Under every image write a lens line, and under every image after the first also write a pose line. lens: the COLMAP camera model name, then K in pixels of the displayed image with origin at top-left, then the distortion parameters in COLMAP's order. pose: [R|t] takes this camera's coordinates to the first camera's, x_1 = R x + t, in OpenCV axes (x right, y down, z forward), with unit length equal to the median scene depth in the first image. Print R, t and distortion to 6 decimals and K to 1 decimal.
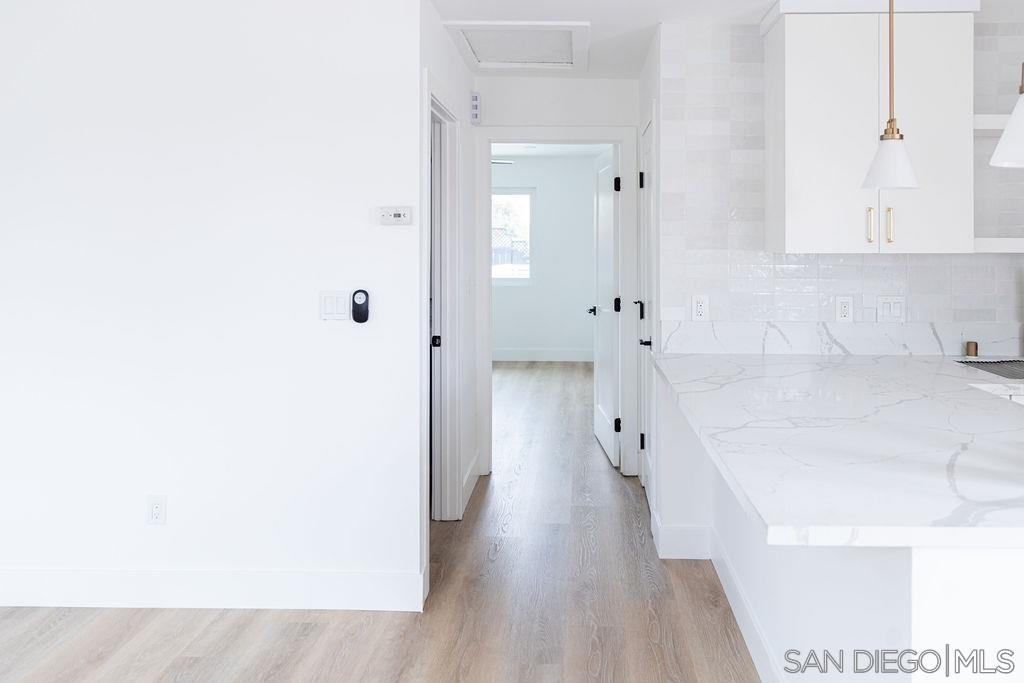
lens RADIAL K [[695.2, 0, 575.0], [0, 695.2, 242.1], [0, 0, 1]] dist [0.005480, -0.004599]
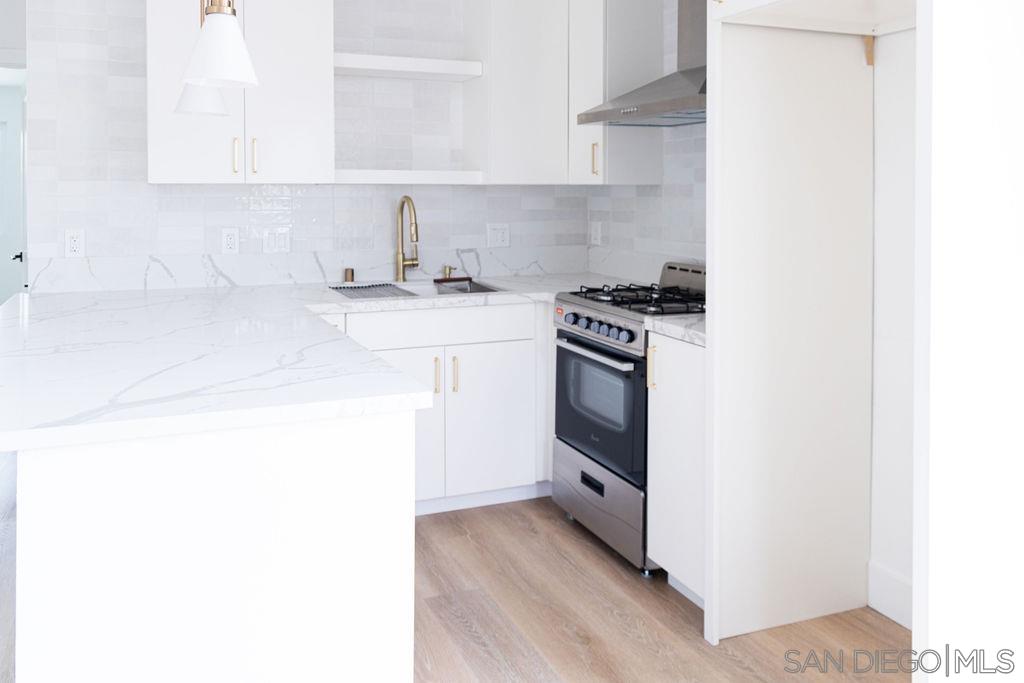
lens RADIAL K [[730.9, 0, 392.6], [0, 730.9, 188.8], [0, 0, 1]] dist [0.010375, 0.000258]
pose [[0.942020, 0.000128, 0.335556, 0.254891], [0.001700, 0.999985, -0.005155, 0.027408], [-0.335552, 0.005426, 0.942006, -0.071009]]
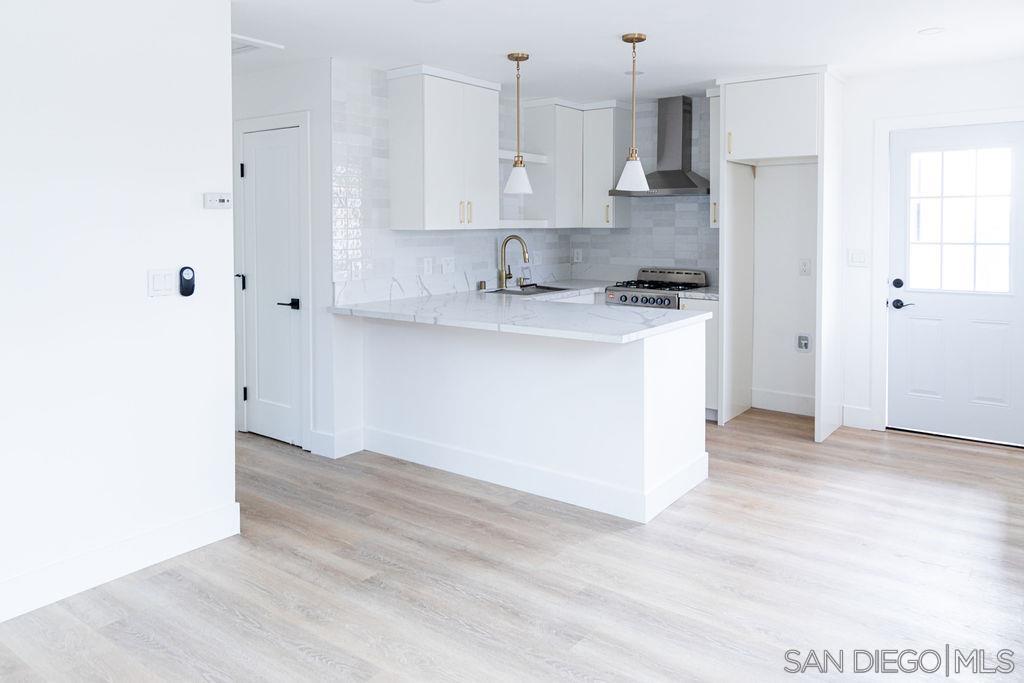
lens RADIAL K [[707.4, 0, 489.3], [0, 707.4, 238.0], [0, 0, 1]] dist [-0.003474, 0.001182]
pose [[0.610221, -0.020580, 0.791964, -0.775224], [0.005921, 0.999753, 0.021417, 0.001162], [-0.792209, -0.008380, 0.610193, -0.064652]]
